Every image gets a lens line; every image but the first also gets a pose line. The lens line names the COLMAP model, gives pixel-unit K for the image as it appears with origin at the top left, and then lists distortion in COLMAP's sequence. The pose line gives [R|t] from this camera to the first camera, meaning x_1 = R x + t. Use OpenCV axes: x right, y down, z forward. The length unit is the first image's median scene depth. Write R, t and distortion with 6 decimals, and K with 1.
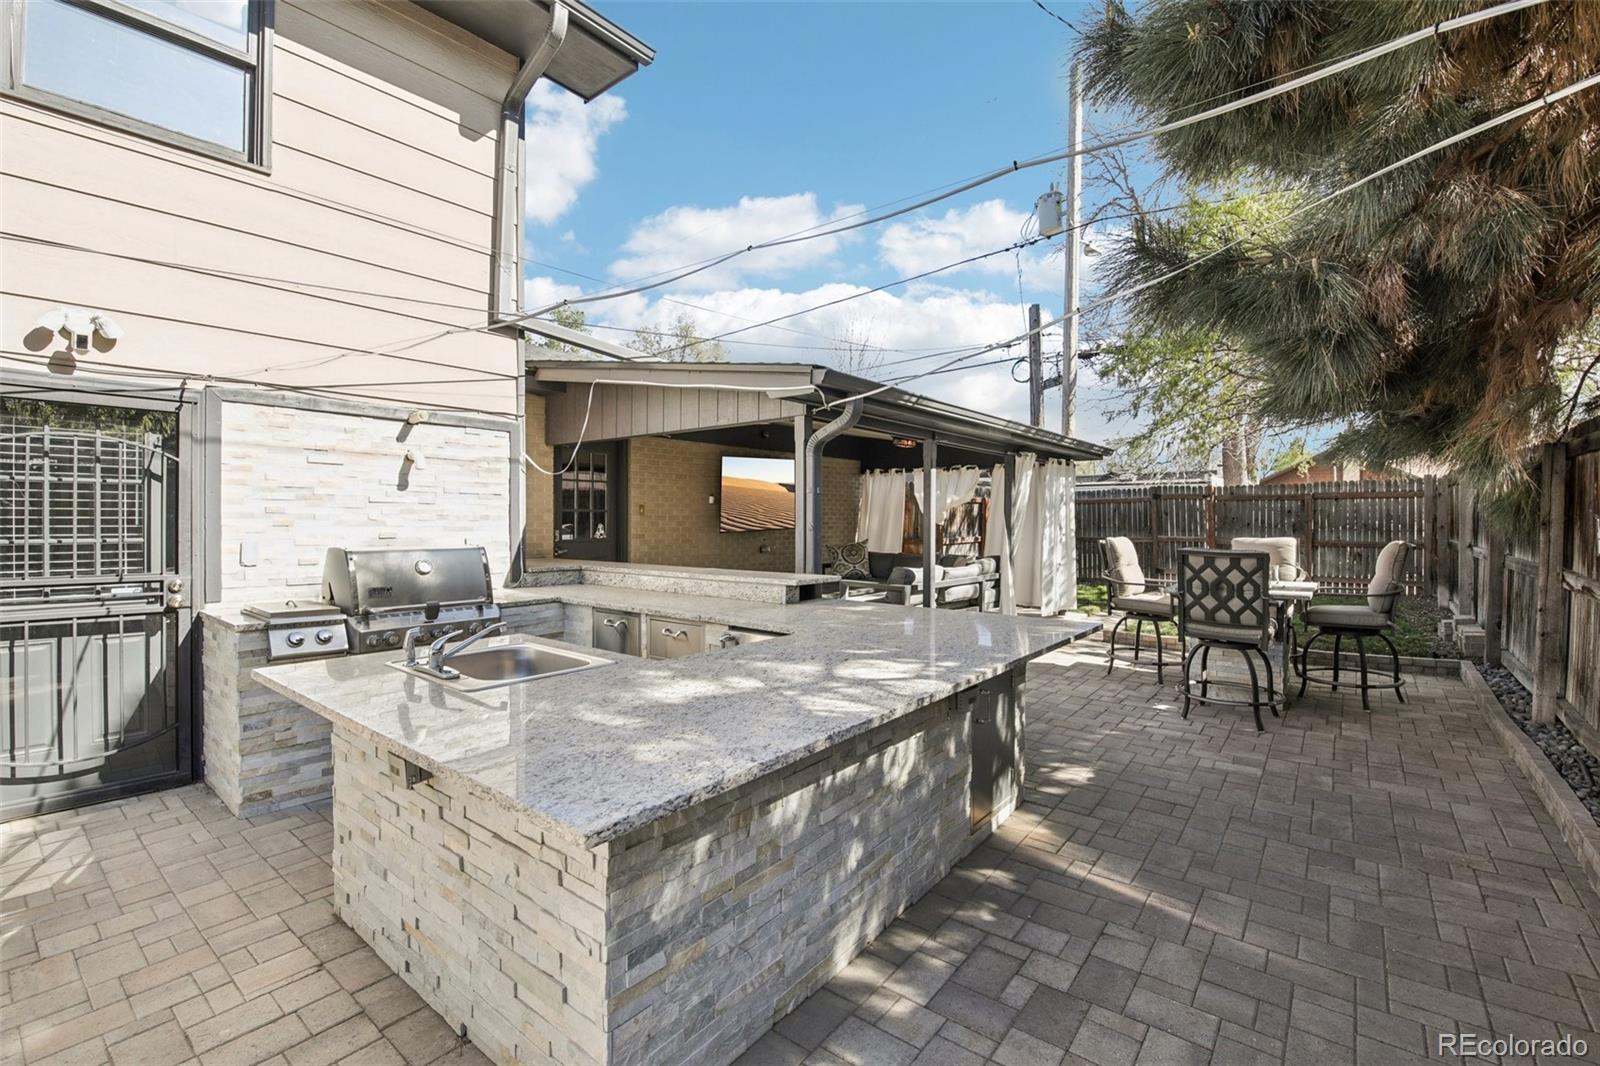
lens RADIAL K [[702.9, 0, 790.8], [0, 702.9, 525.3], [0, 0, 1]] dist [-0.008858, -0.006215]
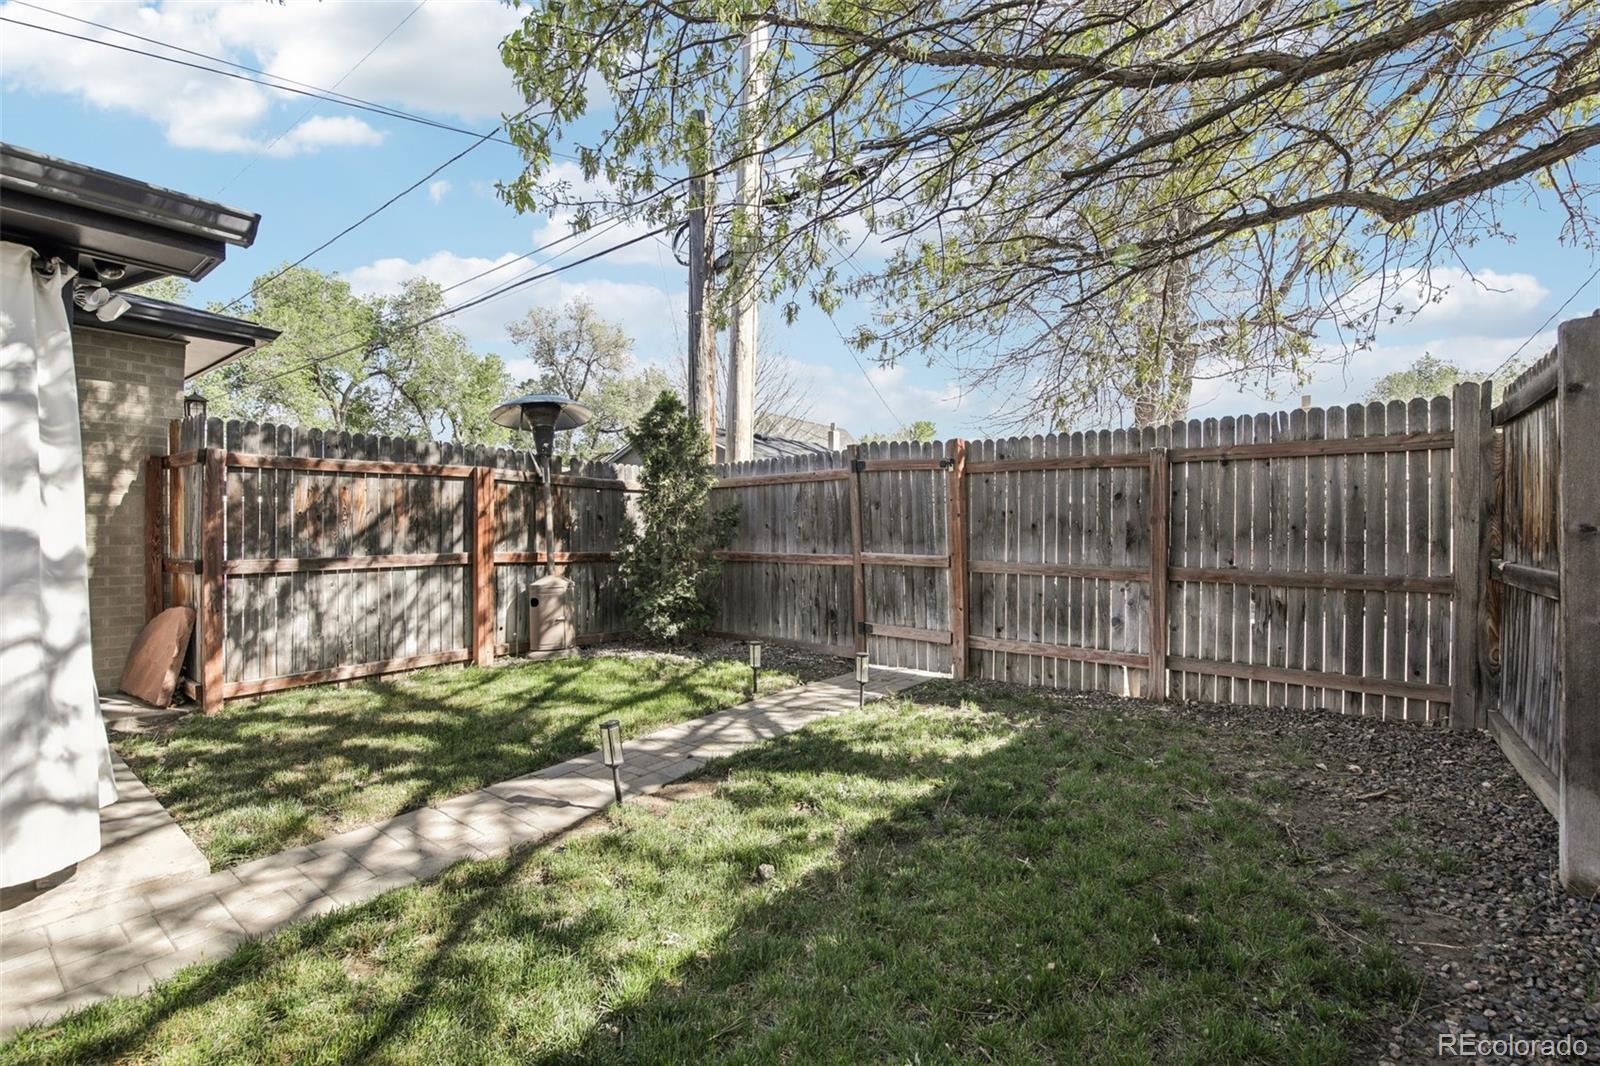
lens RADIAL K [[702.9, 0, 795.6], [0, 702.9, 532.2], [0, 0, 1]] dist [-0.008858, -0.006215]
pose [[0.999238, 0.003466, 0.038885, 1.447089], [-0.003464, 0.999994, -0.000125, 0.006650], [-0.038885, -0.000010, 0.999244, 1.696002]]
